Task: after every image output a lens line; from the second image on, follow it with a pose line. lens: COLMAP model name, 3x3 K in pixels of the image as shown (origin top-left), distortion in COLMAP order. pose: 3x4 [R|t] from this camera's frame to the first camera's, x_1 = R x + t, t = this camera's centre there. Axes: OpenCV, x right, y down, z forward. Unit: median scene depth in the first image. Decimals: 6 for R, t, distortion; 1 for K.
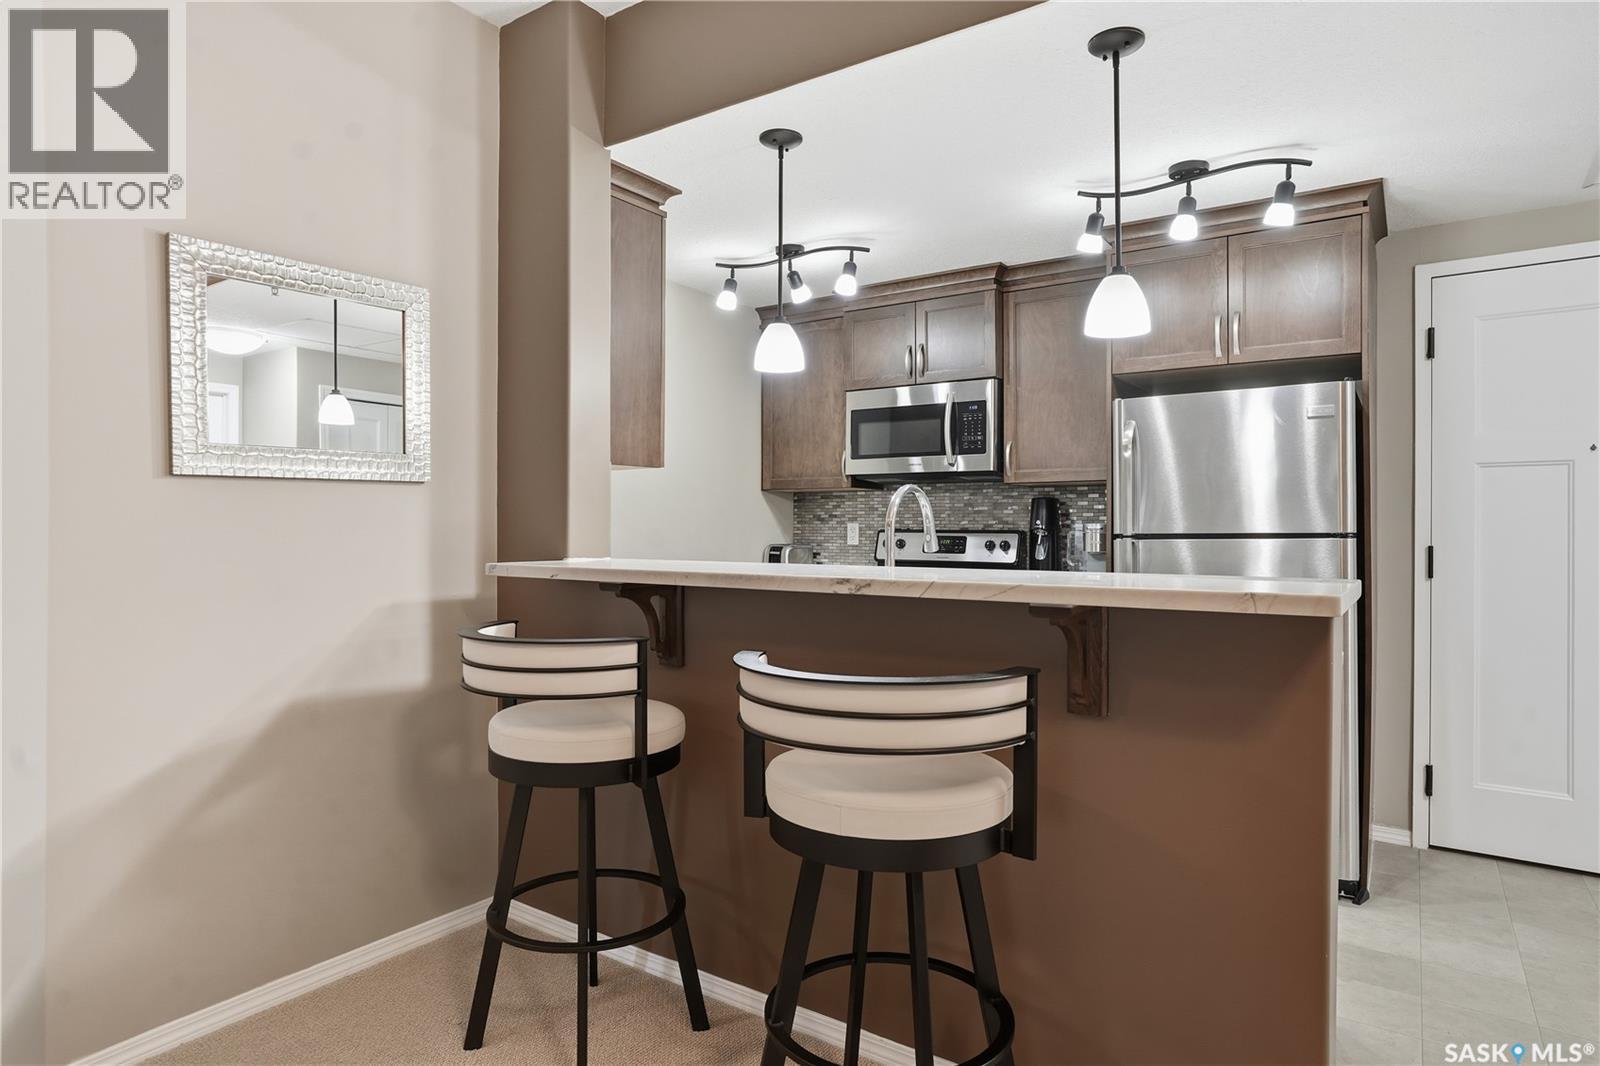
lens RADIAL K [[852.5, 0, 798.6], [0, 852.5, 531.1], [0, 0, 1]] dist [-0.005825, -0.000547]
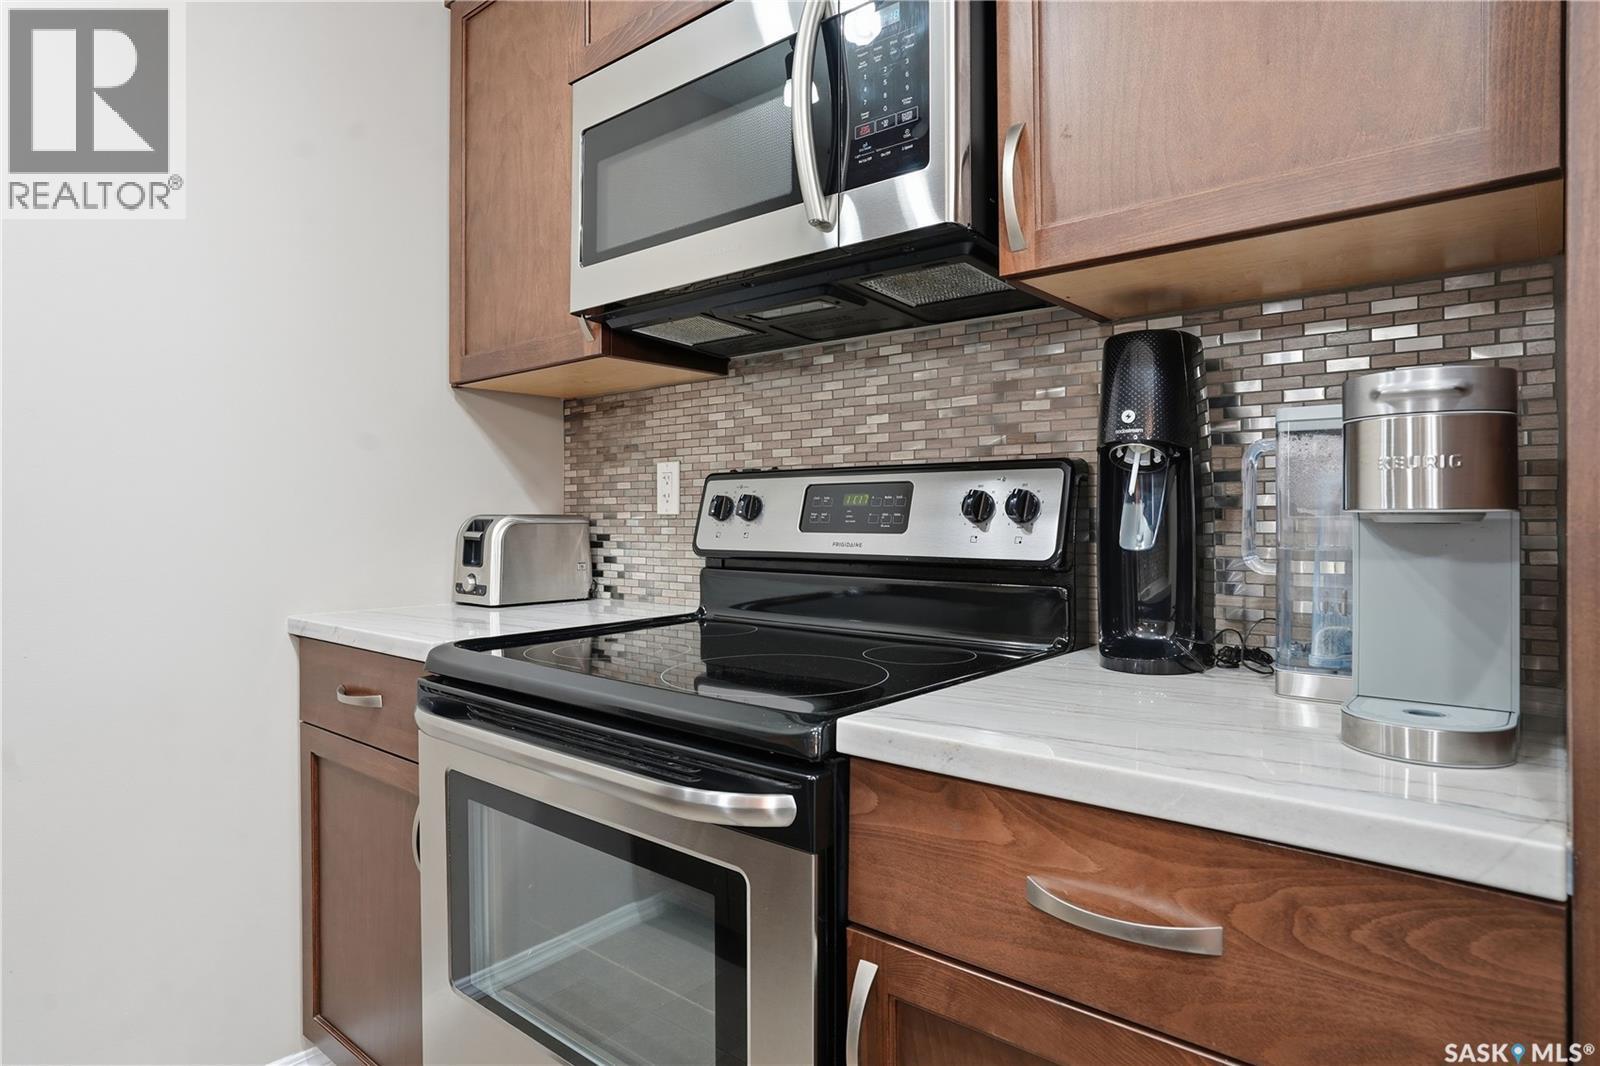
lens RADIAL K [[852.5, 0, 803.2], [0, 852.5, 523.5], [0, 0, 1]] dist [-0.005825, -0.000547]
pose [[0.994653, -0.006247, -0.103082, 0.189889], [0.006606, 0.999973, 0.003144, 0.021547], [0.103060, -0.003808, 0.994668, 0.662222]]
